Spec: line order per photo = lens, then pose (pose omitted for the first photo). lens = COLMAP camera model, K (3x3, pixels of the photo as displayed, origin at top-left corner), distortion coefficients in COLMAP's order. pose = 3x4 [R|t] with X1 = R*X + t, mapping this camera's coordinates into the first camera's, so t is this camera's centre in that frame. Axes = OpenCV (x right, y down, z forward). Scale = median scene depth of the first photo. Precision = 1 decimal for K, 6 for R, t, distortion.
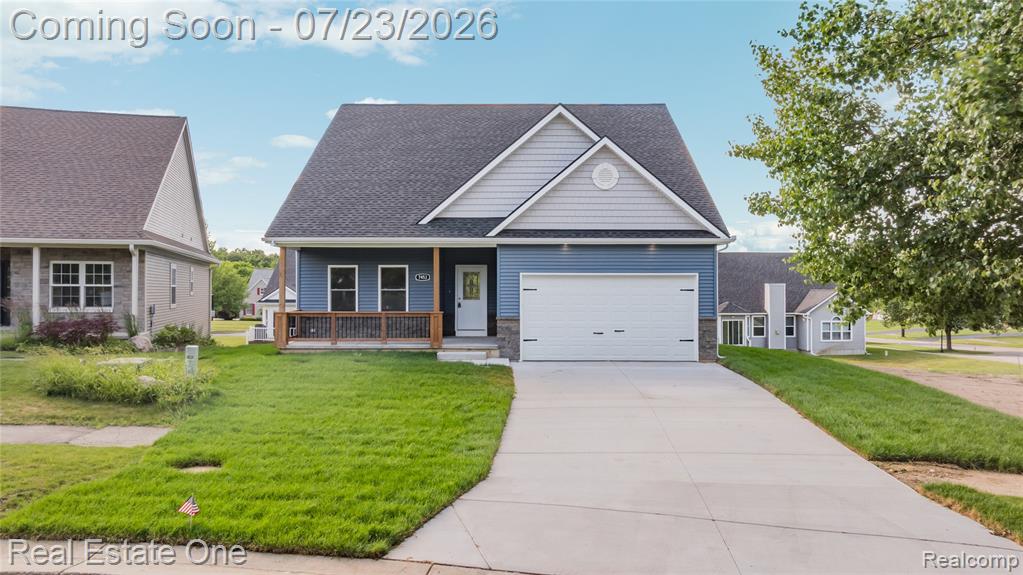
lens RADIAL K [[728.5, 0, 511.5], [0, 728.5, 287.5], [0, 0, 1]] dist [-0.021212, 0.003015]
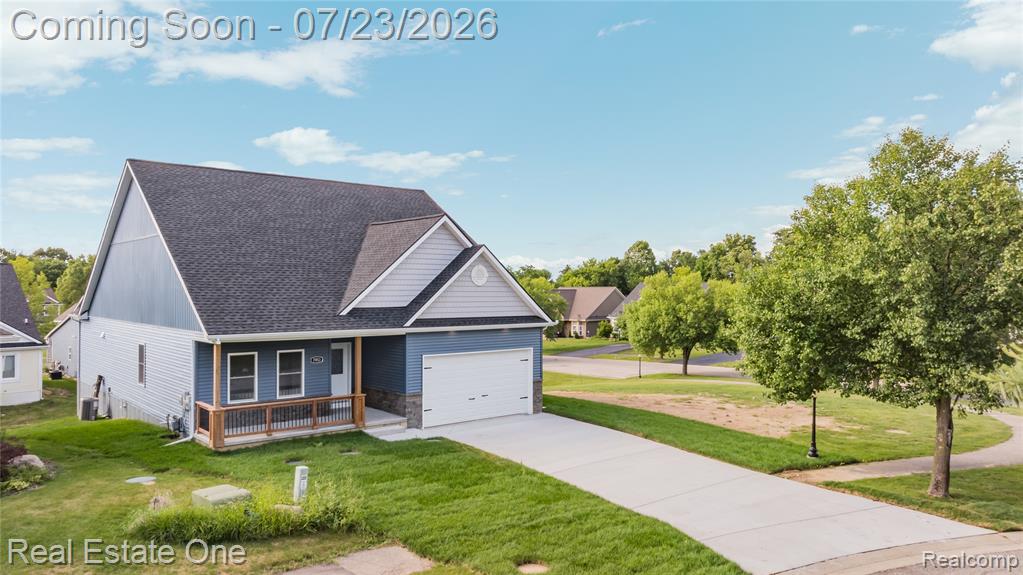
lens RADIAL K [[721.6, 0, 514.8], [0, 721.6, 280.6], [0, 0, 1]] dist [-0.029537, 0.001486]
pose [[0.746850, 0.007541, 0.664950, -0.648303], [-0.001966, 0.999956, -0.009133, -0.129122], [-0.664990, 0.005514, 0.746832, 0.016166]]
